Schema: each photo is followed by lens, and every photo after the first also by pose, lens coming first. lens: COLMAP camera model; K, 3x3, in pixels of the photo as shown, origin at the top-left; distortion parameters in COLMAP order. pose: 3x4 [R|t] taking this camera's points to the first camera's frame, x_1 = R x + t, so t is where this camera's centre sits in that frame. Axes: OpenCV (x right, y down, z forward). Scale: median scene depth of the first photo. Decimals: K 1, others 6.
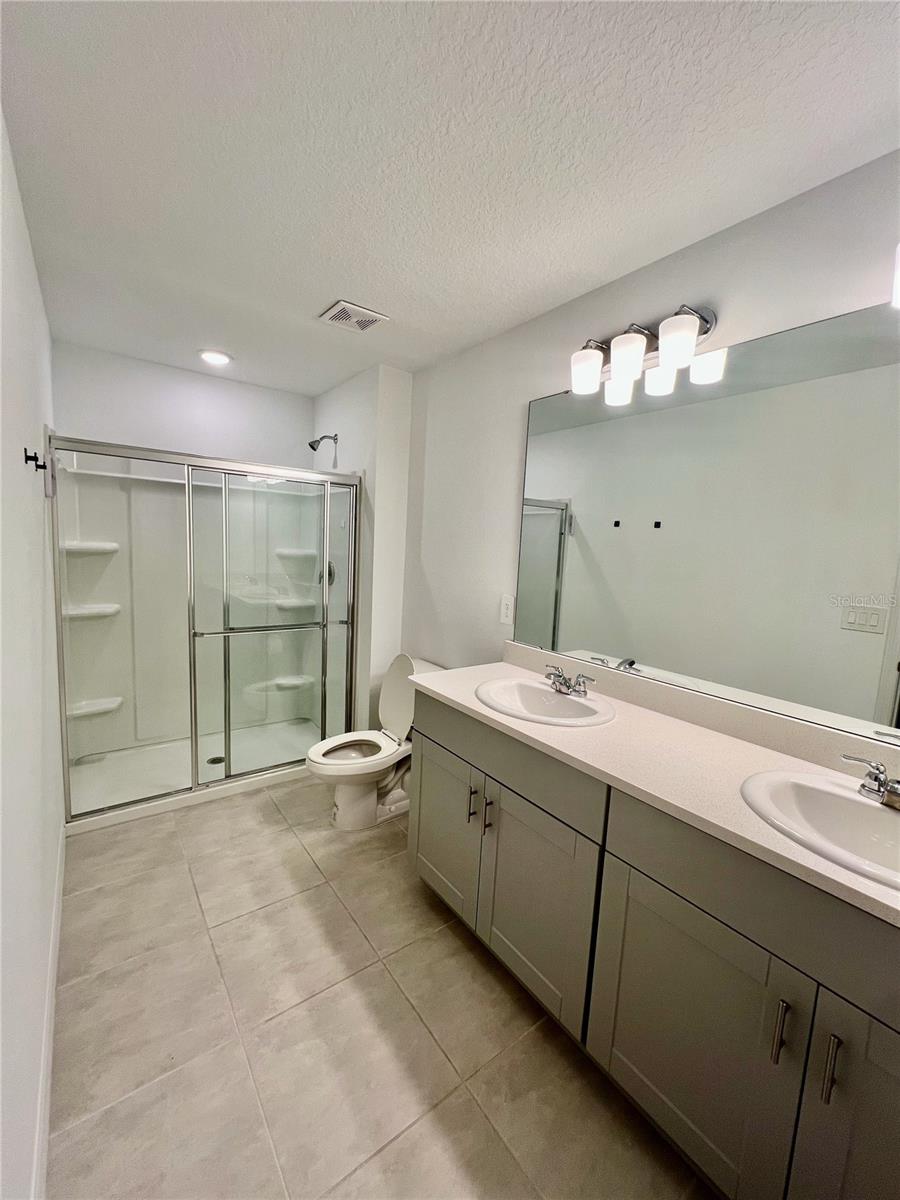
lens RADIAL K [[481.6, 0, 452.2], [0, 481.6, 609.4], [0, 0, 1]] dist [-0.001796, 0.000677]
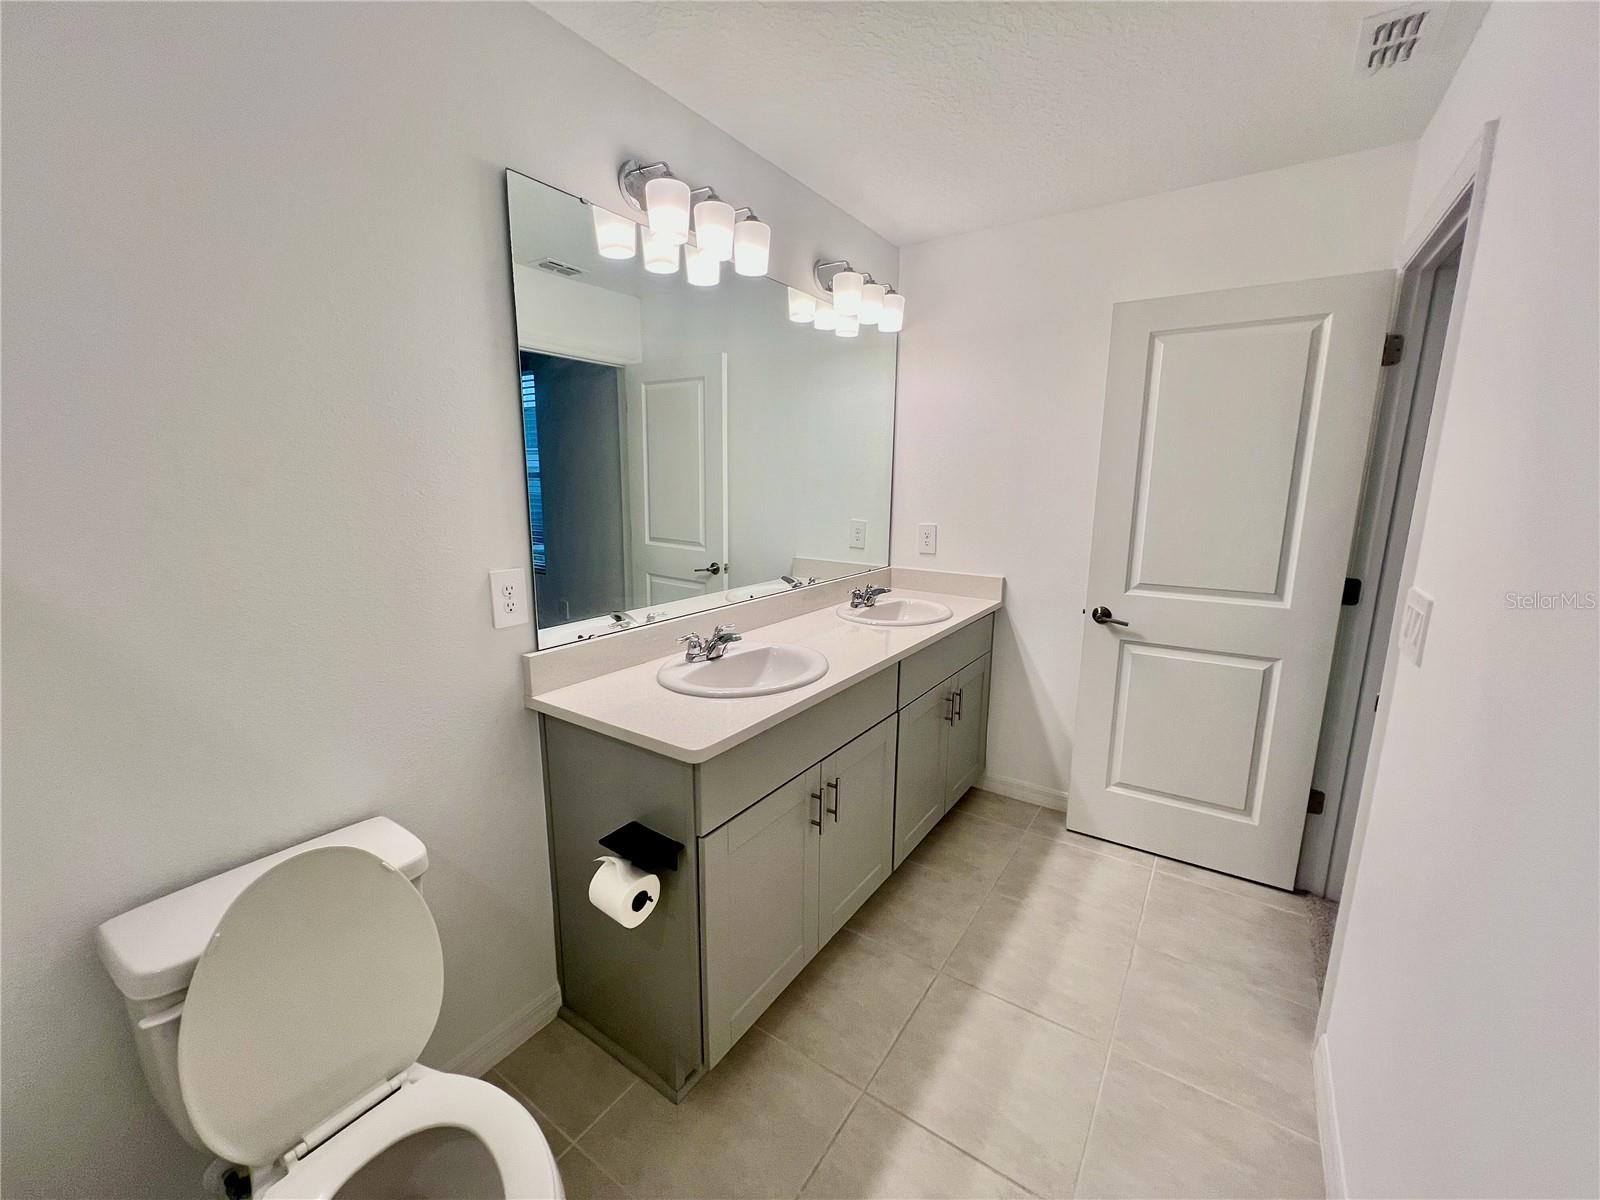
lens RADIAL K [[643.3, 0, 800.2], [0, 643.3, 597.7], [0, 0, 1]] dist [-0.001150, 0.001204]
pose [[-0.317575, -0.228969, 0.920174, -0.828186], [0.101331, 0.956657, 0.273019, -0.211564], [-0.942803, 0.179946, -0.280609, 1.254327]]
